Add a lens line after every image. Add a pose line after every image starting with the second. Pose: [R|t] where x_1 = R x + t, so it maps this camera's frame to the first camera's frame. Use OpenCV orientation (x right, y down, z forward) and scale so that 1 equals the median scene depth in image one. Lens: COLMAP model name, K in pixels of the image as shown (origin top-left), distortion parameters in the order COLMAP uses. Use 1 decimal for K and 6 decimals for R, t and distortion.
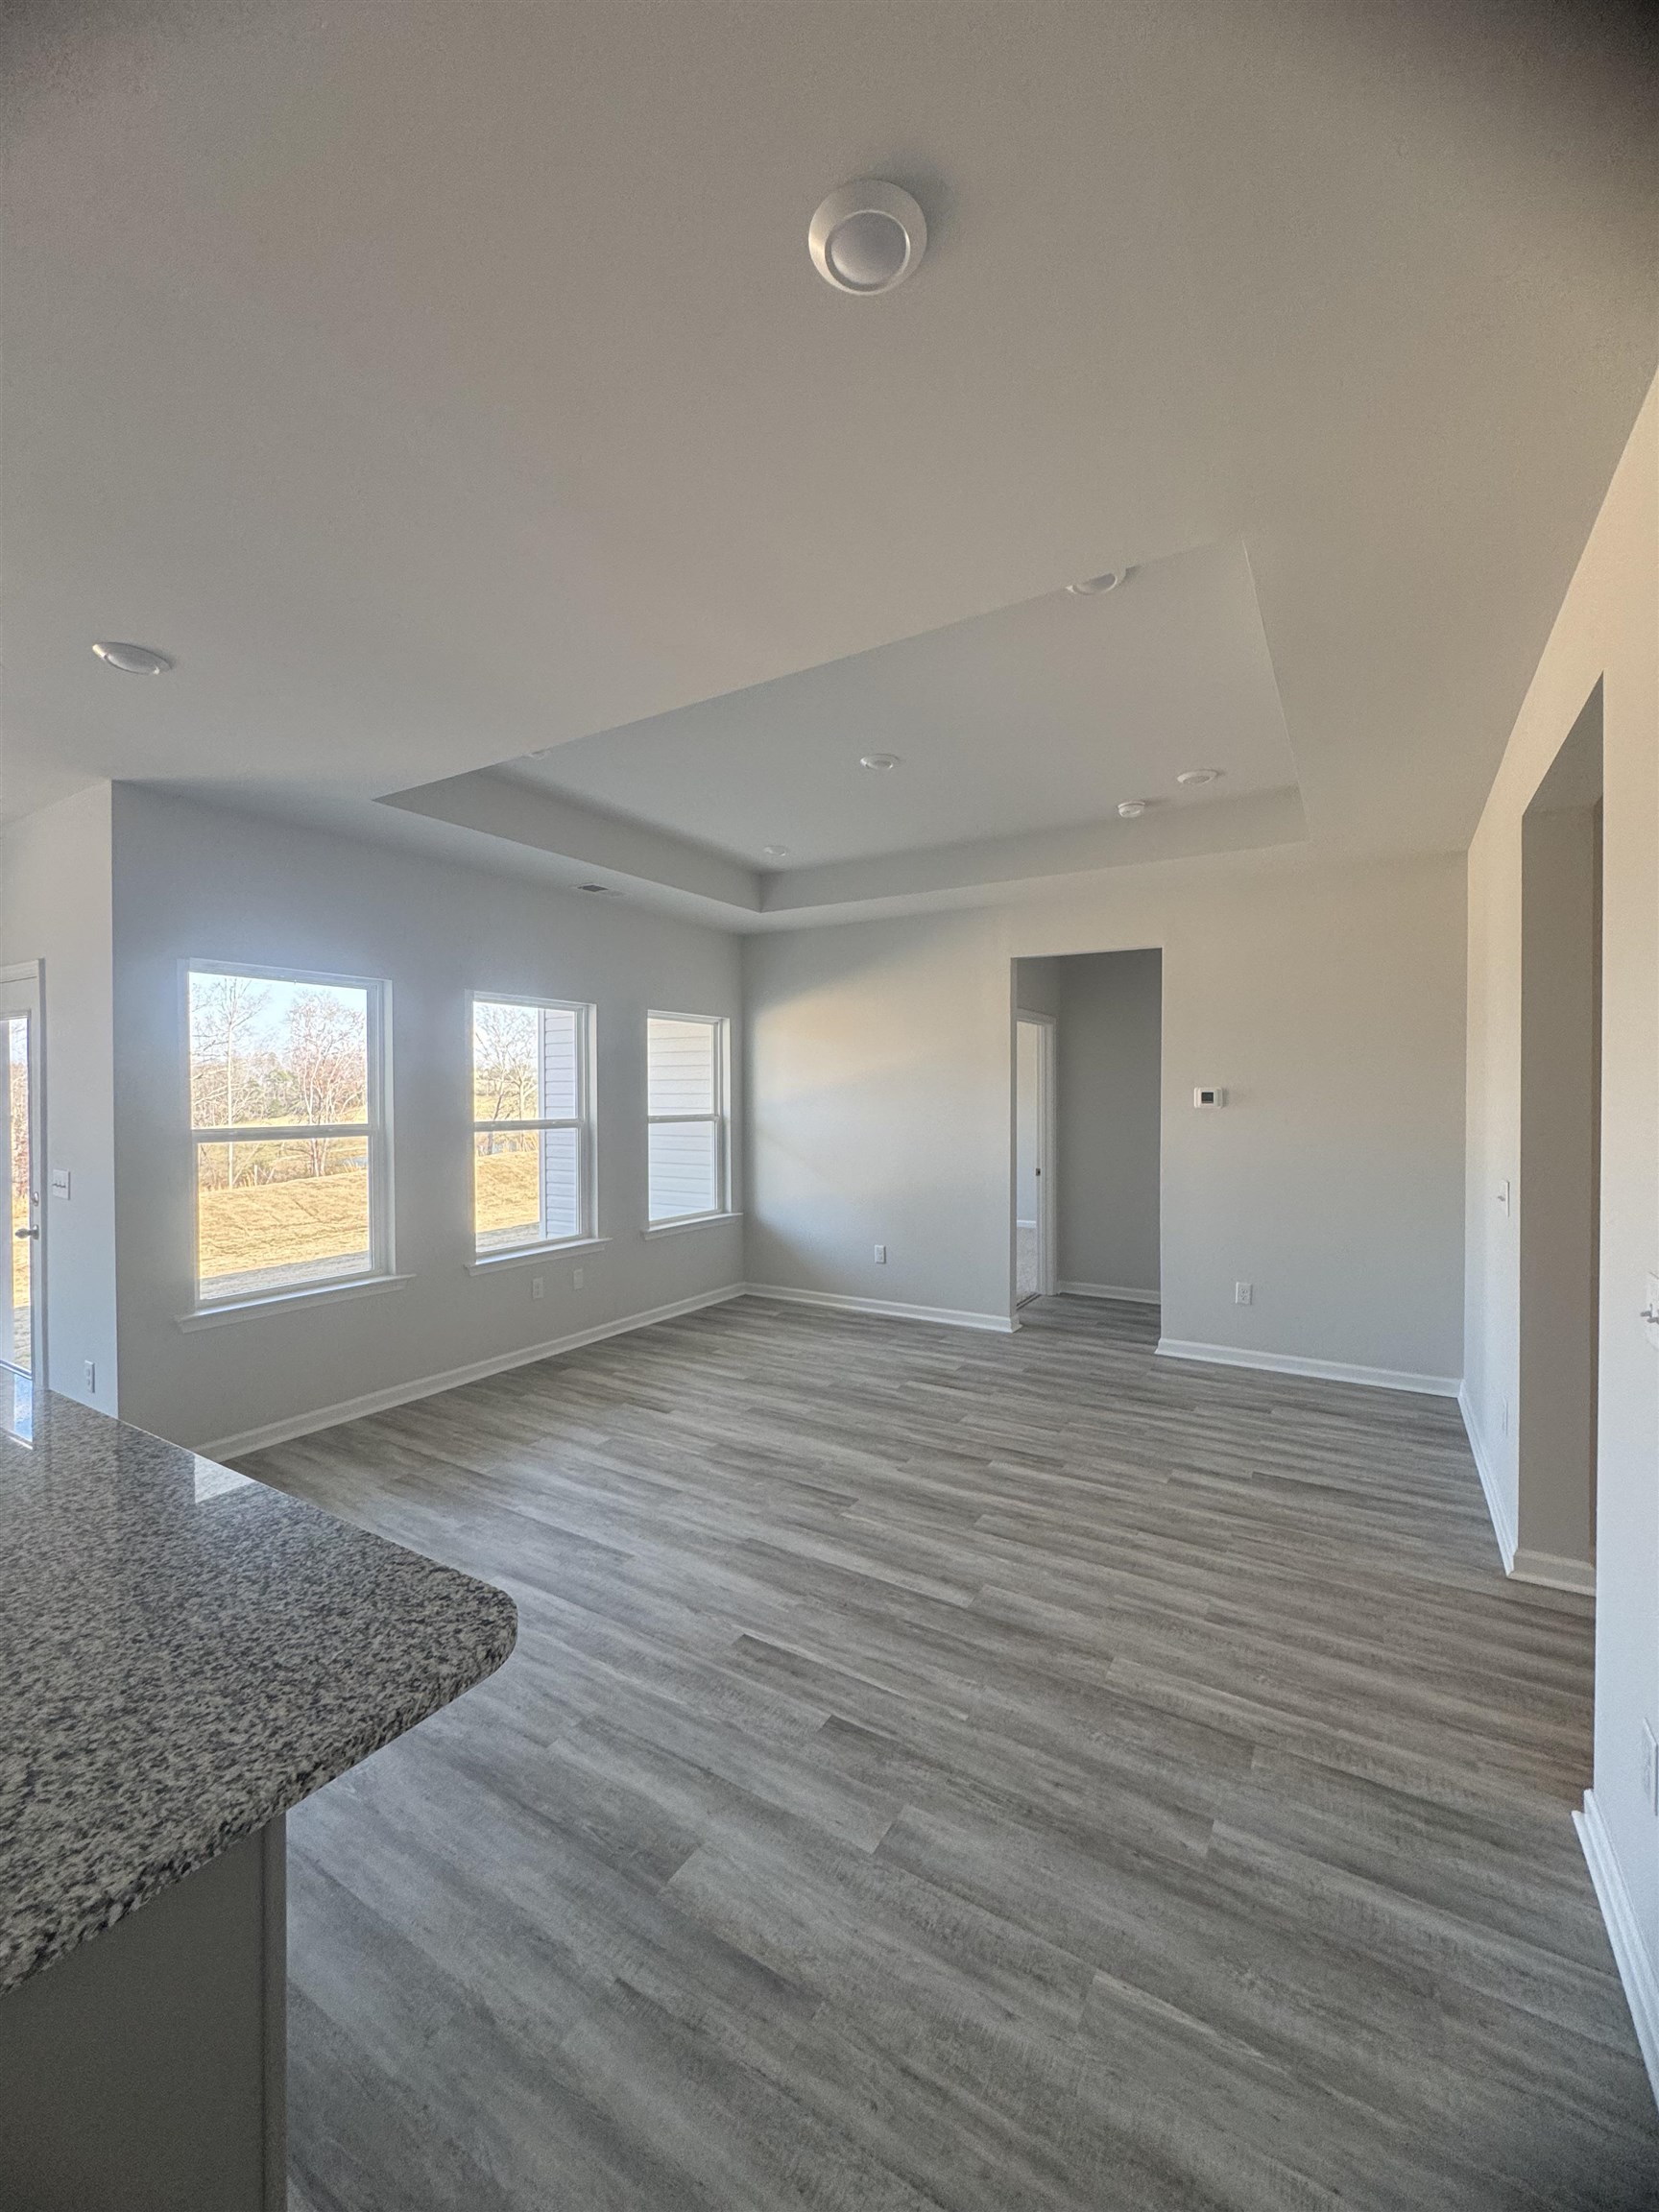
lens RADIAL K [[884.7, 0, 830.2], [0, 884.7, 1100.0], [0, 0, 1]] dist [-0.001658, -0.000699]
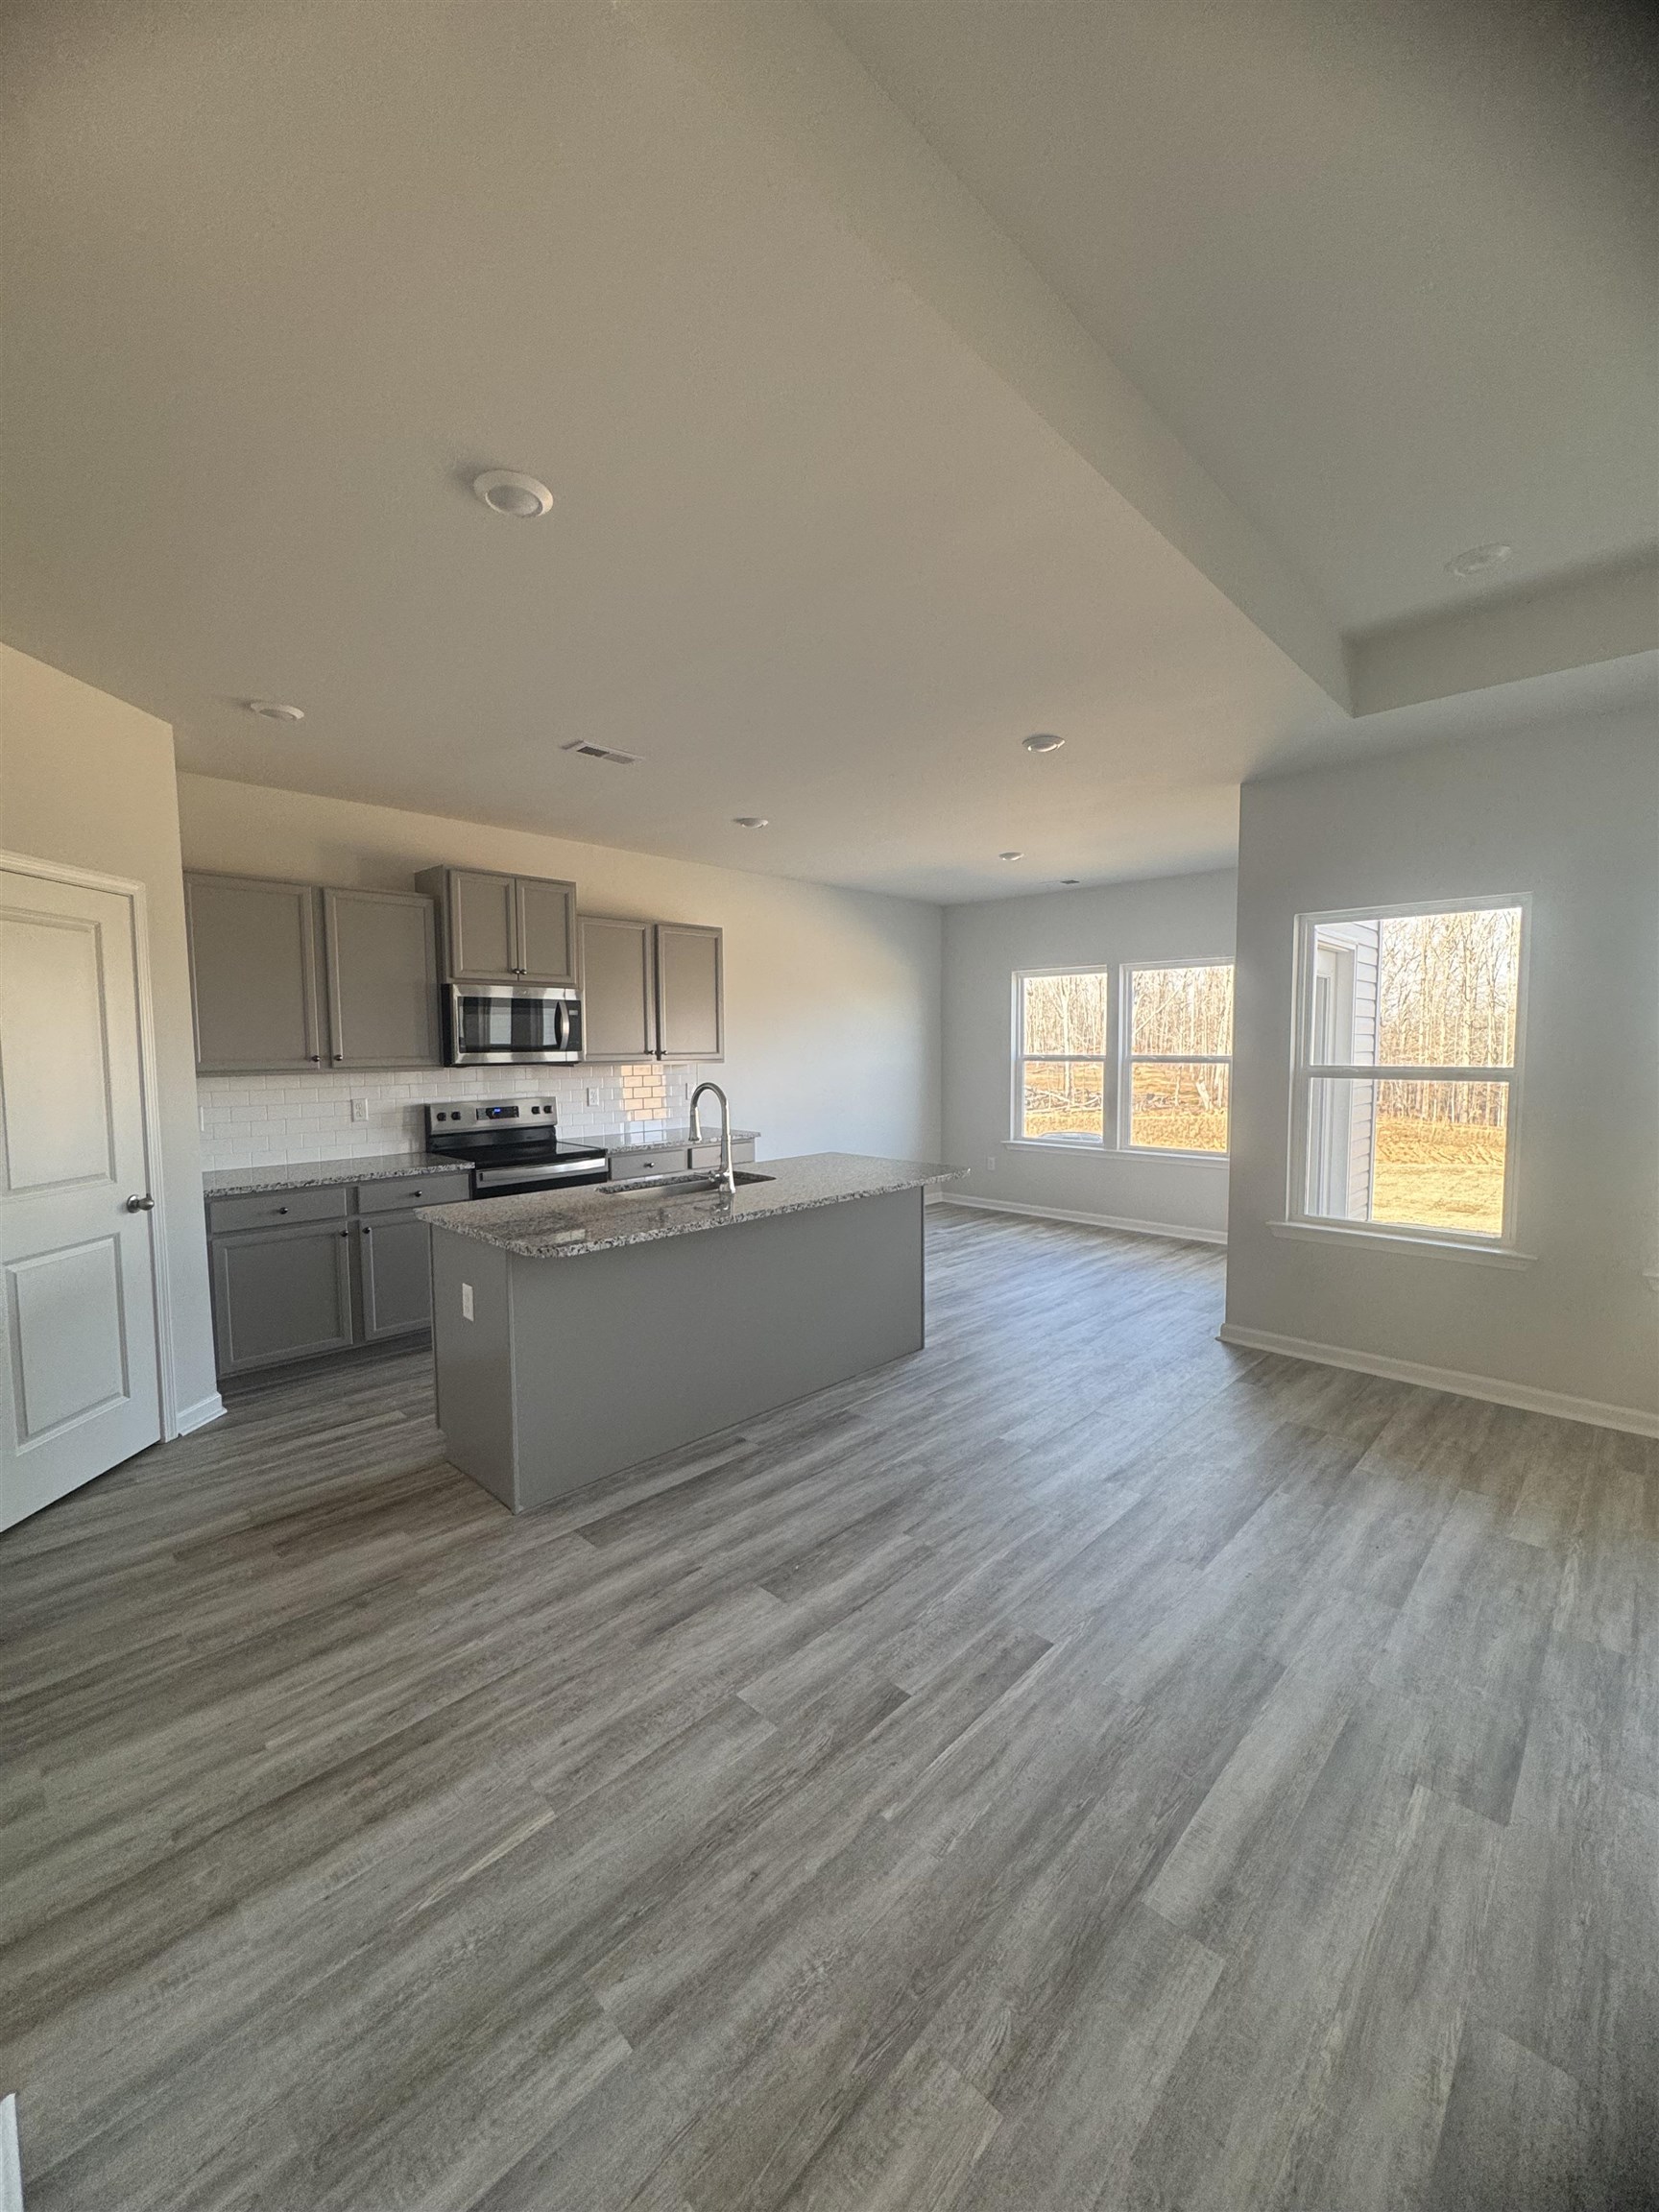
lens RADIAL K [[884.7, 0, 830.2], [0, 884.7, 1100.0], [0, 0, 1]] dist [-0.001658, -0.000699]
pose [[-0.215793, 0.067219, -0.974123, 0.766992], [-0.001787, 0.997599, 0.069234, 0.001181], [0.976437, 0.016681, -0.215155, 0.953751]]
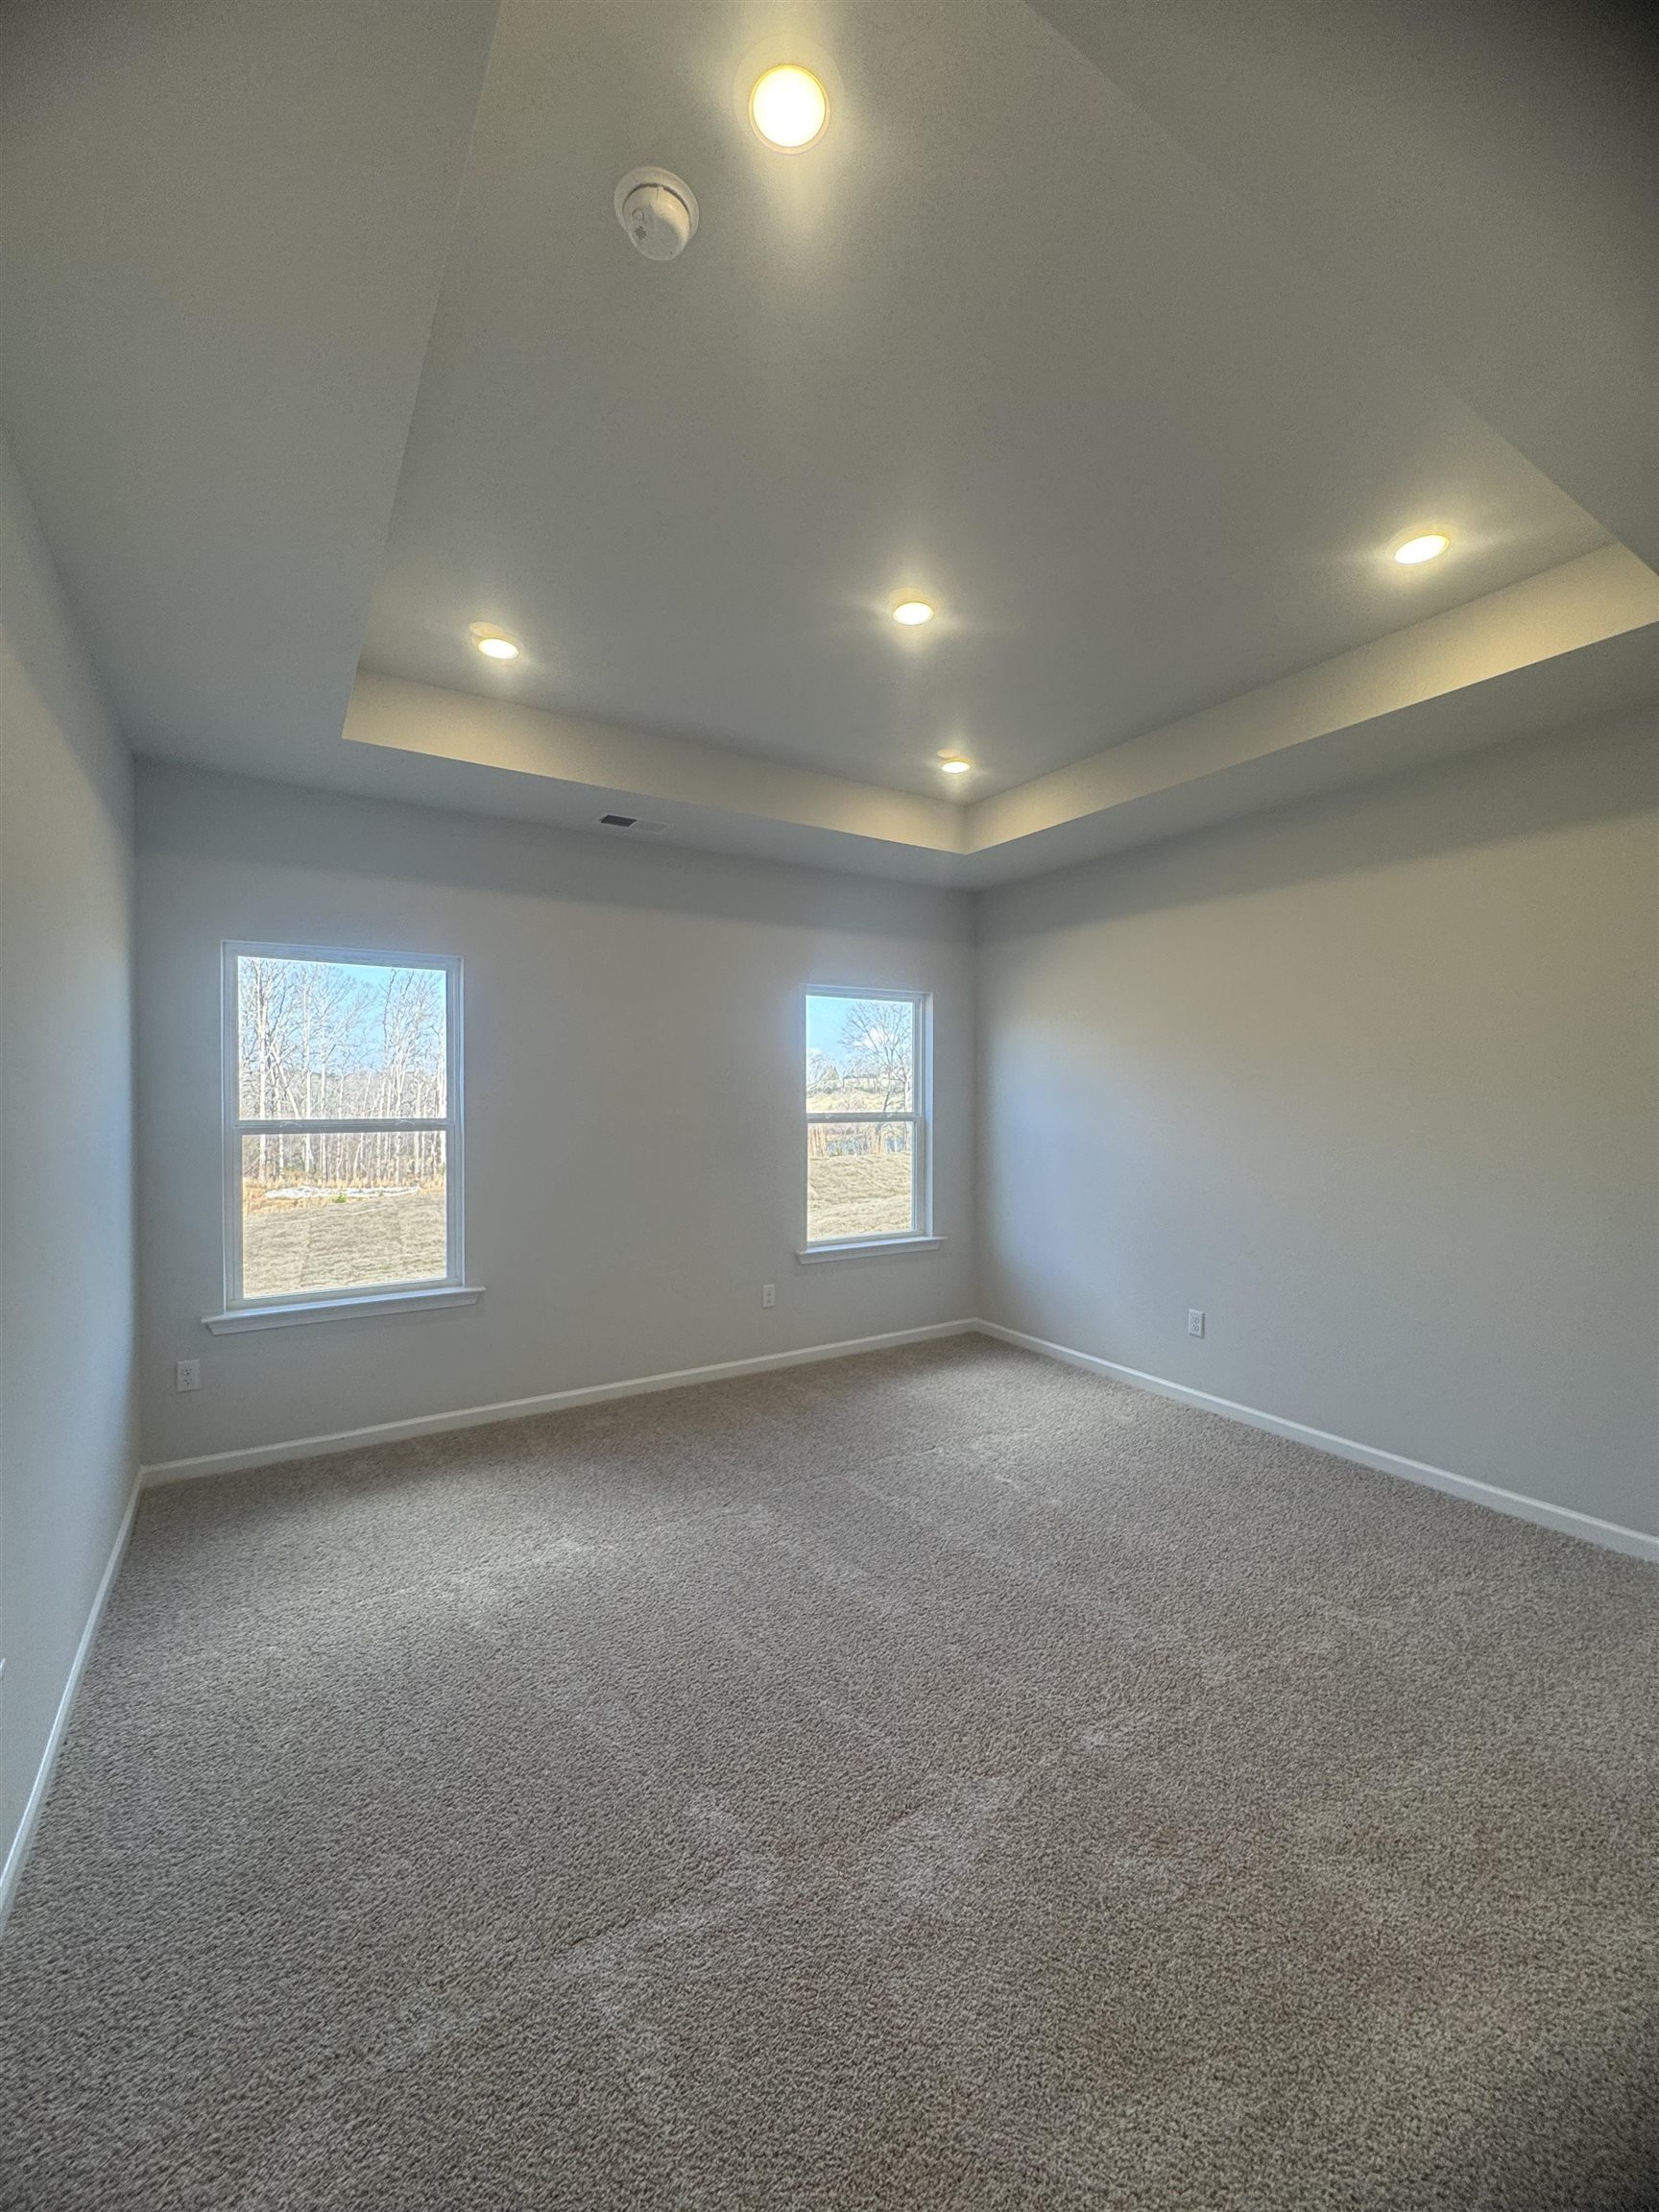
lens RADIAL K [[884.7, 0, 830.2], [0, 884.7, 1100.0], [0, 0, 1]] dist [-0.001658, -0.000699]
pose [[0.893763, 0.007612, -0.448474, 0.414670], [-0.005495, 0.999967, 0.006022, 0.003027], [0.448505, -0.002917, 0.893776, 0.660841]]
